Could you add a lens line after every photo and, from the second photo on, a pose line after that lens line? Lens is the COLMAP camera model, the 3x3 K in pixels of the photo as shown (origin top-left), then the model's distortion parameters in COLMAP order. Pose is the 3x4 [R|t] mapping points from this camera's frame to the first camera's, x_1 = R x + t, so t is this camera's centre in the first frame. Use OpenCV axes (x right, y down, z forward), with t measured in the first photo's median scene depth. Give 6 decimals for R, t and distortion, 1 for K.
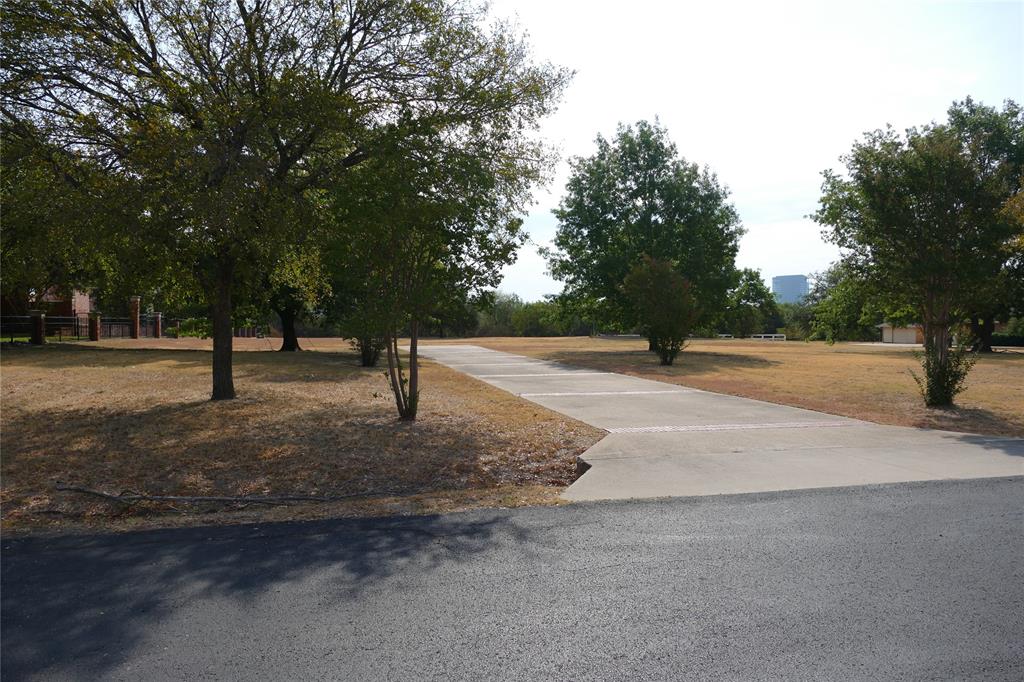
lens RADIAL K [[741.0, 0, 511.6], [0, 741.0, 333.6], [0, 0, 1]] dist [-0.001892, 0.003224]
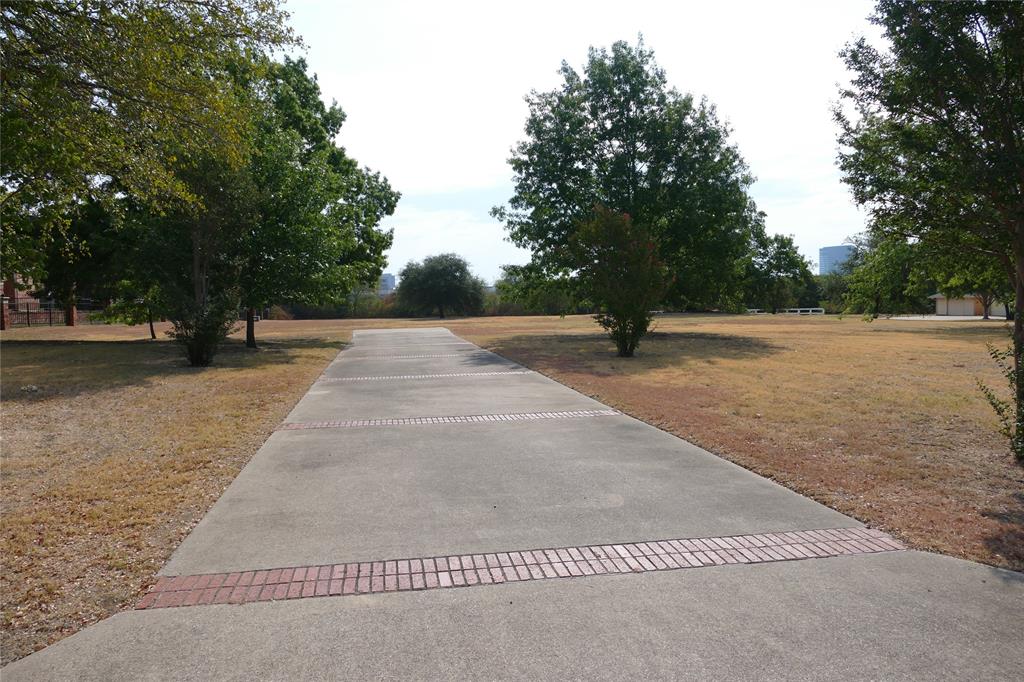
lens RADIAL K [[721.3, 0, 512.0], [0, 721.3, 341.0], [0, 0, 1]] dist [-0.001524, 0.001424]
pose [[0.997604, -0.012911, -0.067970, 0.109053], [0.015775, 0.999003, 0.041767, -0.003074], [0.067363, -0.042739, 0.996813, 0.211637]]
